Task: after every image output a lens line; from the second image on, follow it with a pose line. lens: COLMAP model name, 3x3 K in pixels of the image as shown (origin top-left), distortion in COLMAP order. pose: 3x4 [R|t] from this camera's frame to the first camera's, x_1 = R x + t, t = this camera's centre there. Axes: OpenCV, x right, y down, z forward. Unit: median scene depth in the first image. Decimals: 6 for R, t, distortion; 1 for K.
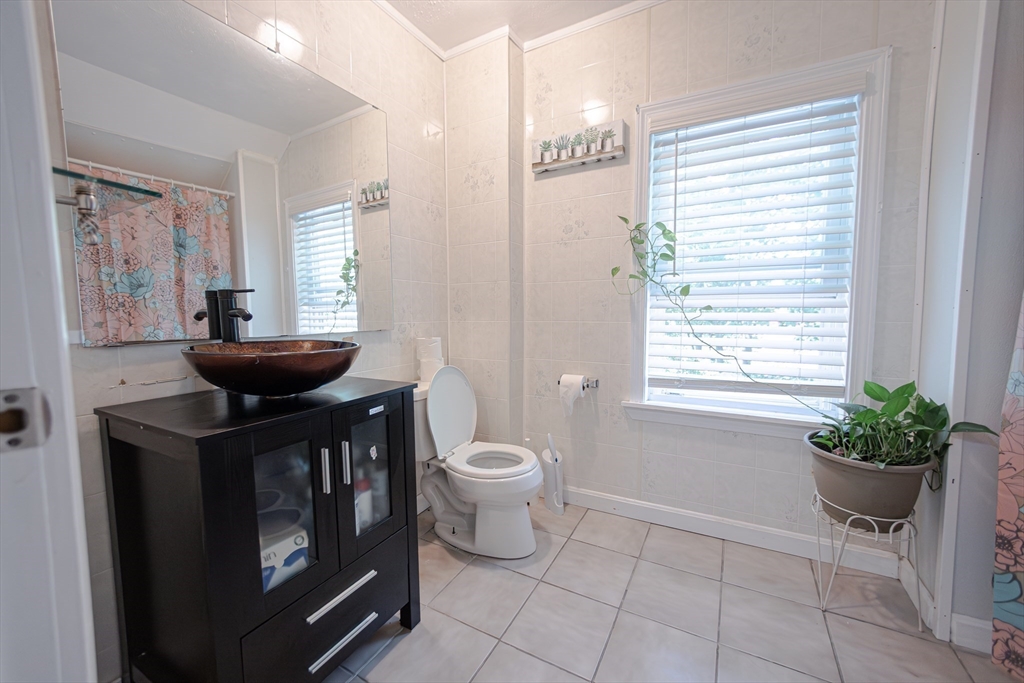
lens RADIAL K [[399.7, 0, 512.6], [0, 399.7, 338.0], [0, 0, 1]] dist [-0.000083, -0.000009]
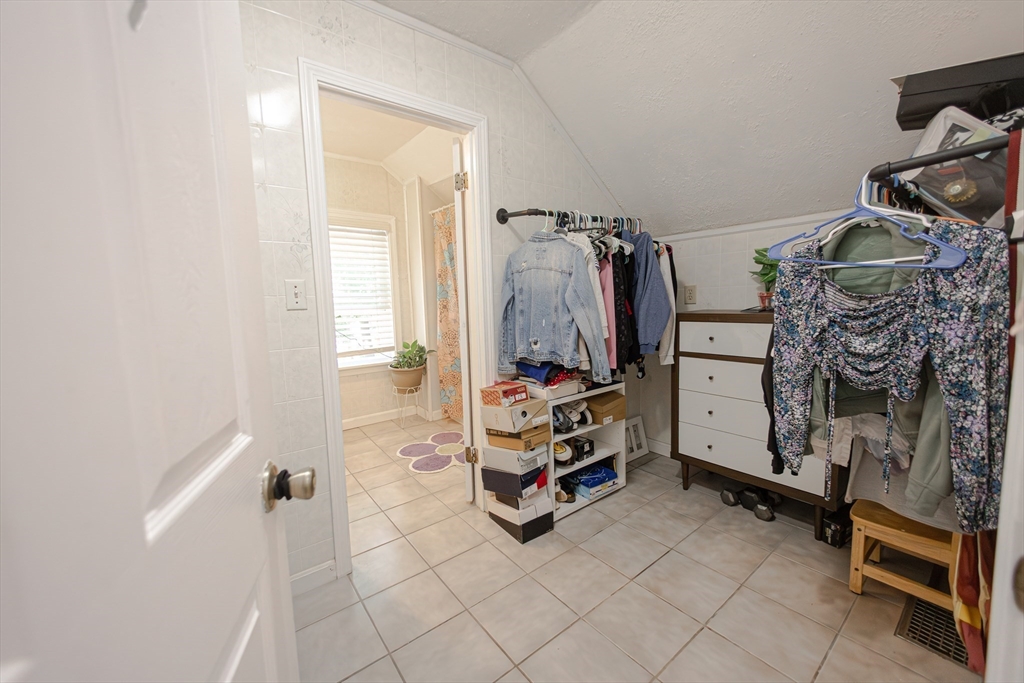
lens RADIAL K [[399.7, 0, 511.5], [0, 399.7, 341.1], [0, 0, 1]] dist [-0.000083, -0.000009]
pose [[0.385485, -0.084712, 0.918817, -1.329436], [0.088029, 0.994611, 0.054768, 0.018702], [-0.918505, 0.059770, 0.390865, -0.736545]]
